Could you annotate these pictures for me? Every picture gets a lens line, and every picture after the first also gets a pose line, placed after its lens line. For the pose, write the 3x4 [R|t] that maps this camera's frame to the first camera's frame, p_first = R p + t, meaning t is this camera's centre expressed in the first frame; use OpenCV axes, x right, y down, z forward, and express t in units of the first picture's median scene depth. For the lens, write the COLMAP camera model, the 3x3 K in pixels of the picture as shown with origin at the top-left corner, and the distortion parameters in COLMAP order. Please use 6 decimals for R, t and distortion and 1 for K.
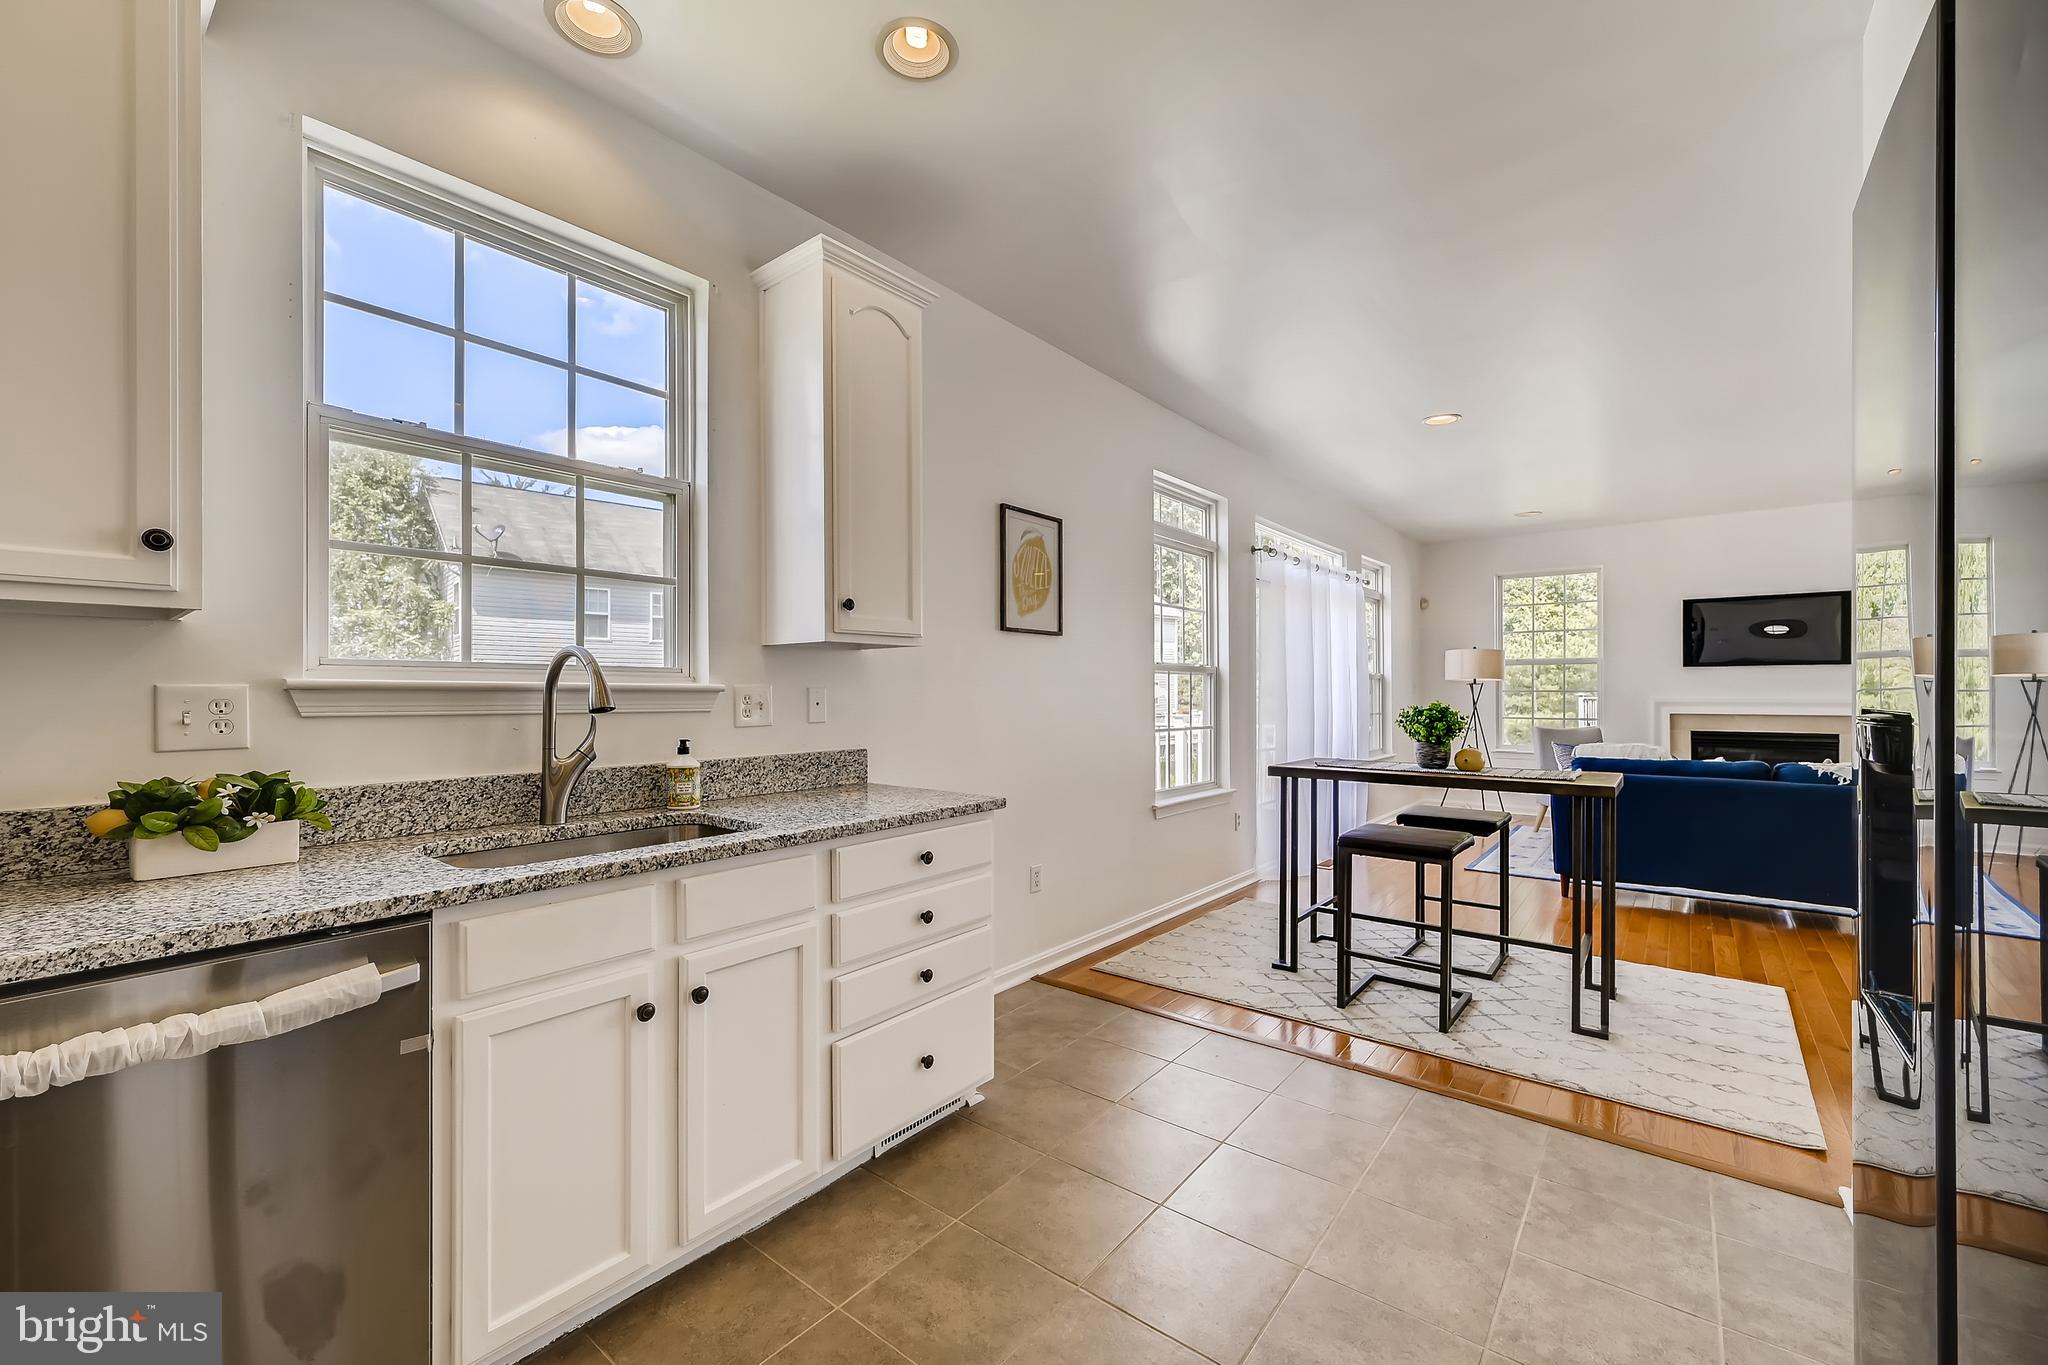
lens RADIAL K [[818.5, 0, 1035.3], [0, 818.5, 697.7], [0, 0, 1]] dist [-0.000702, 0.000108]
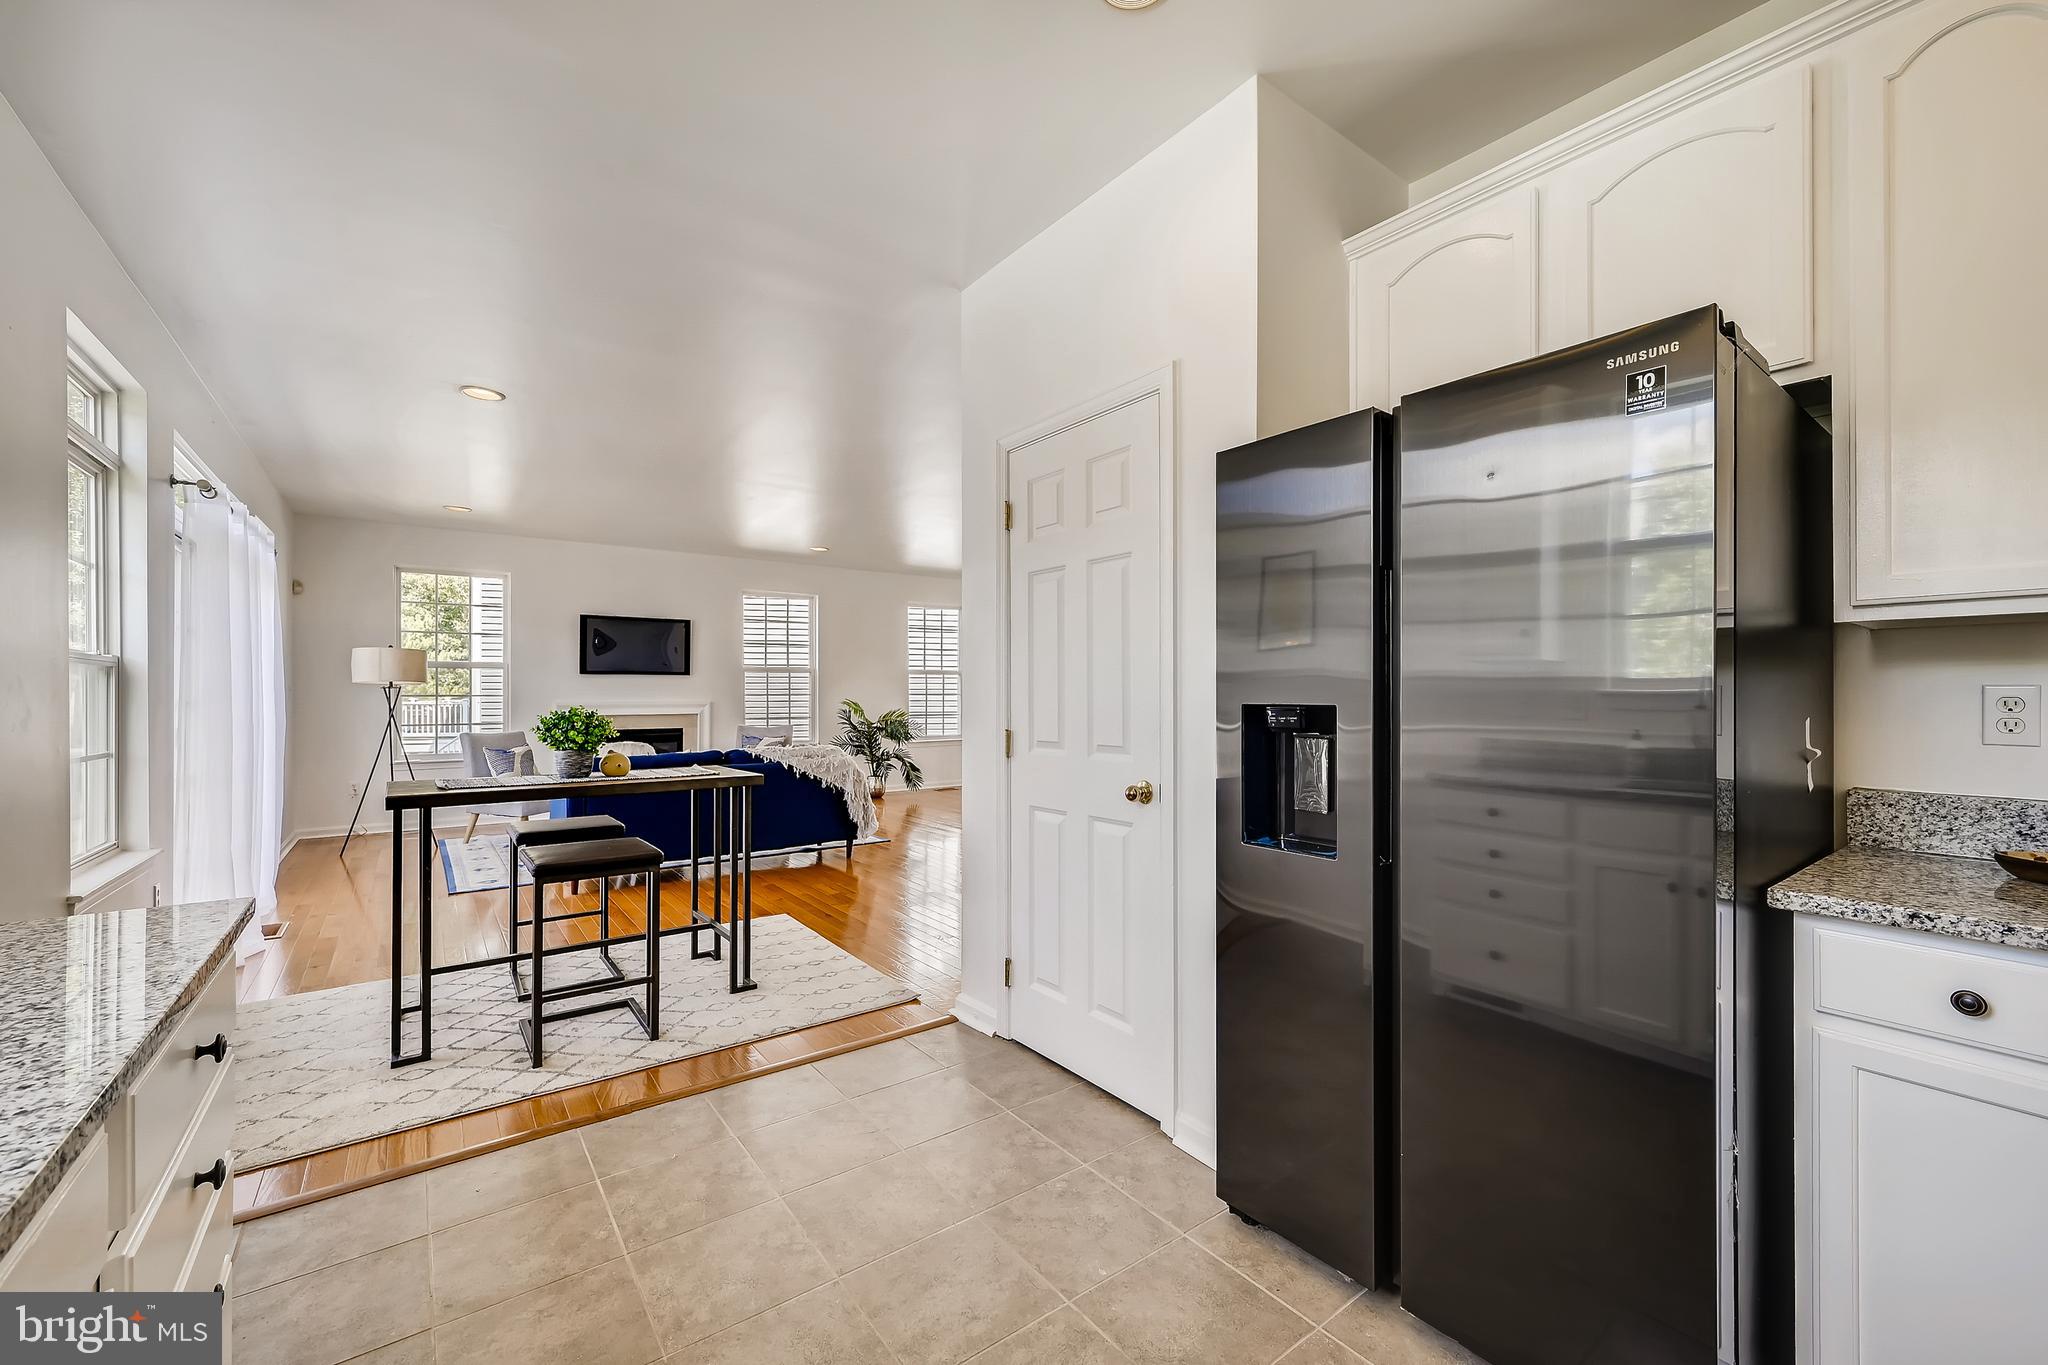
lens RADIAL K [[818.5, 0, 1030.6], [0, 818.5, 691.9], [0, 0, 1]] dist [-0.000702, 0.000108]
pose [[0.247100, 0.004347, 0.968980, -0.298317], [0.008611, 0.999941, -0.006682, -0.001908], [-0.968952, 0.009995, 0.247048, 0.261179]]
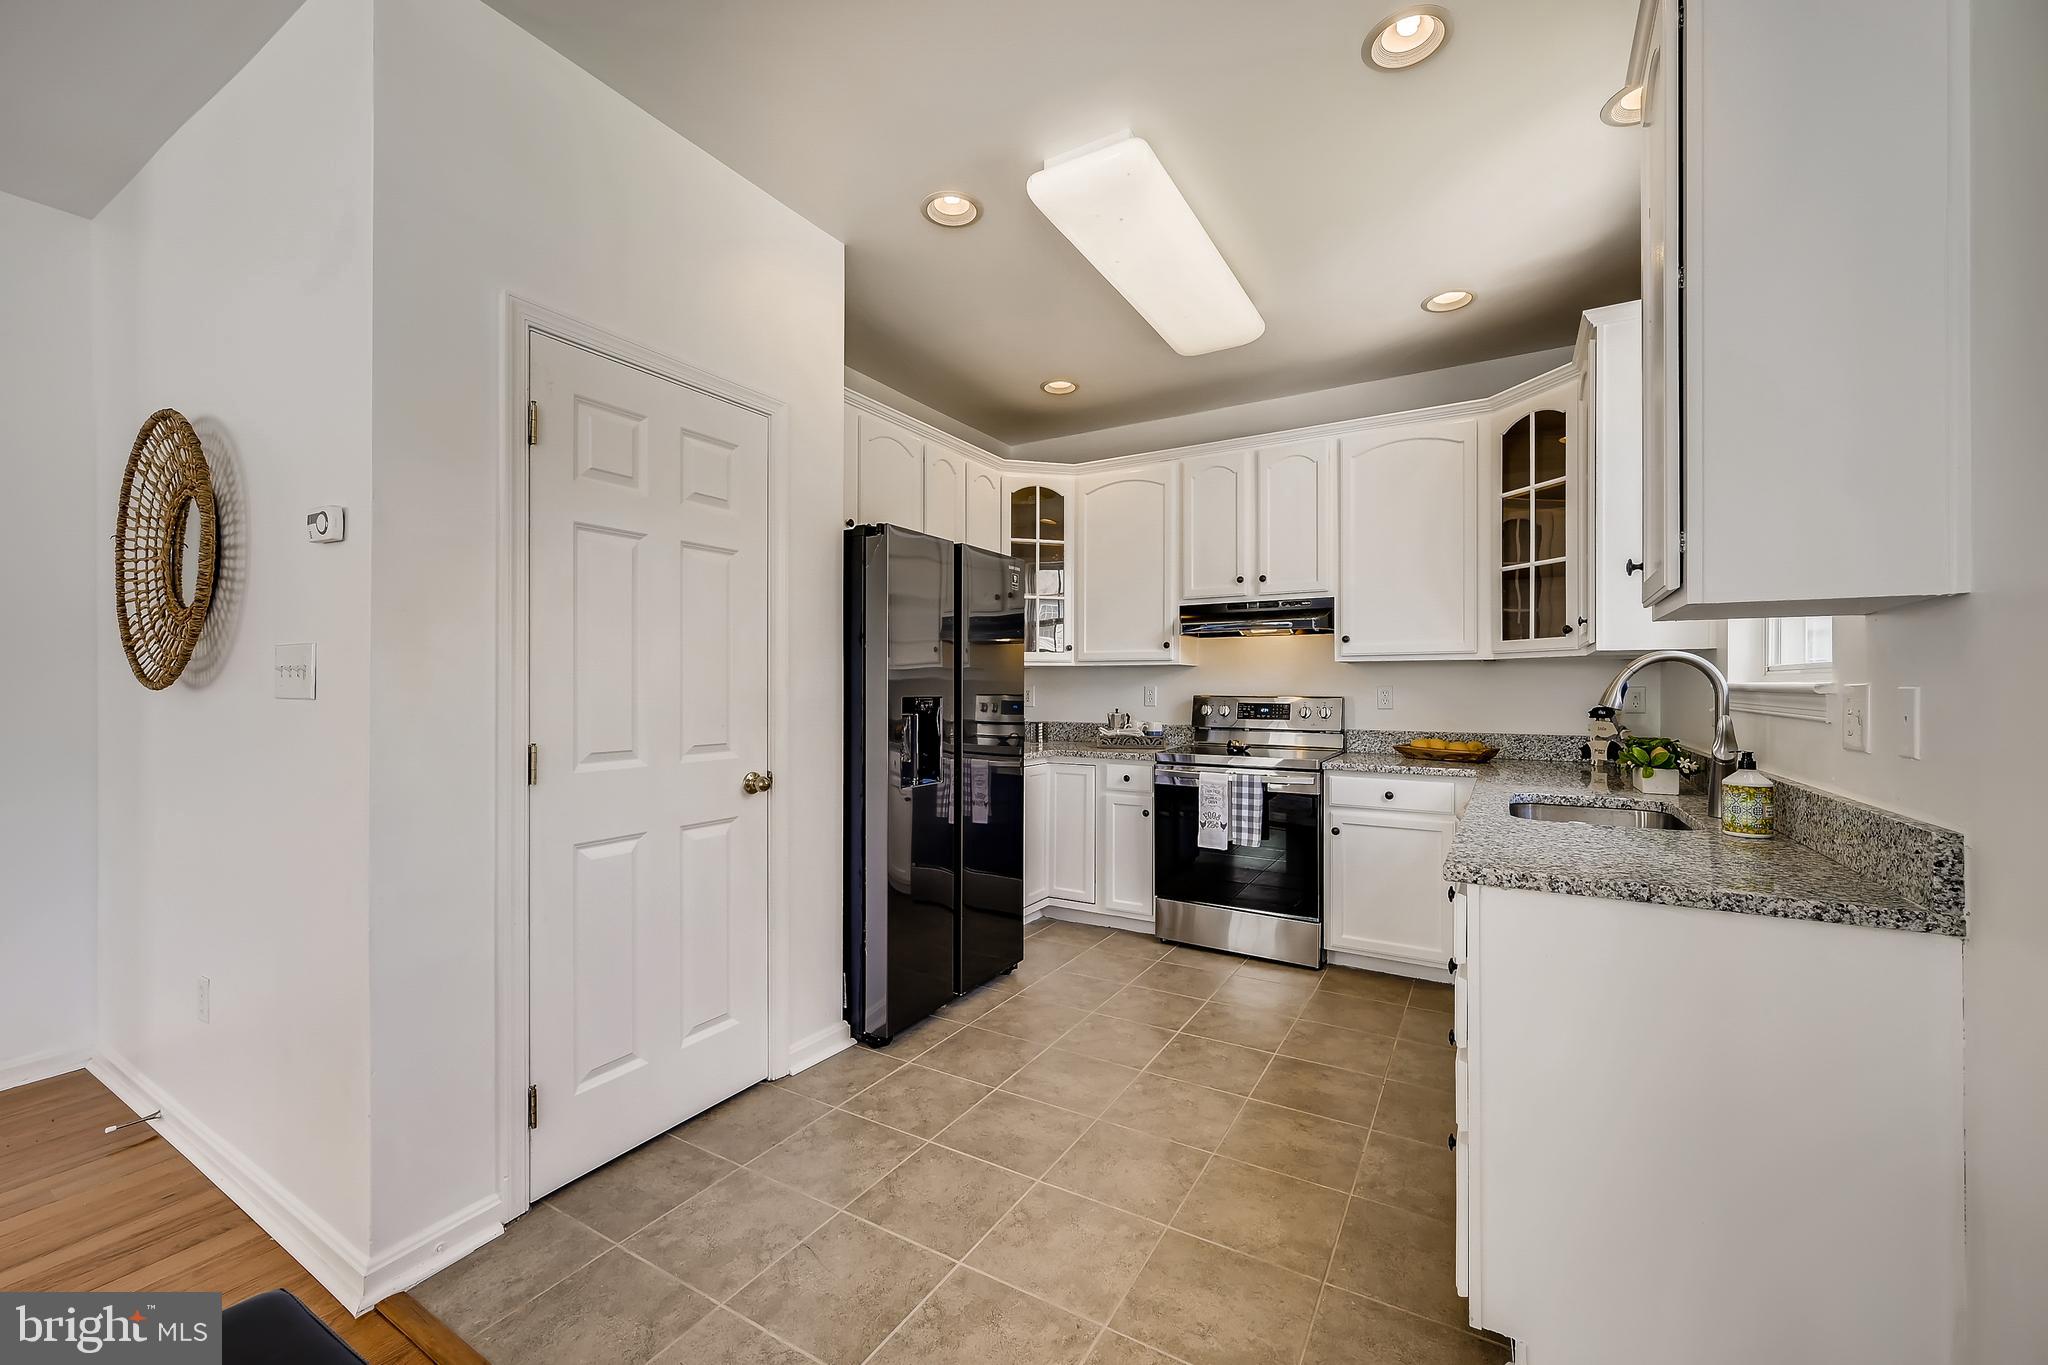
lens RADIAL K [[818.5, 0, 1013.7], [0, 818.5, 673.4], [0, 0, 1]] dist [-0.000702, 0.000108]
pose [[-0.992354, 0.001638, -0.123413, 0.255758], [0.002105, 0.999991, -0.003654, -0.016361], [0.123406, -0.003886, -0.992349, 1.103113]]
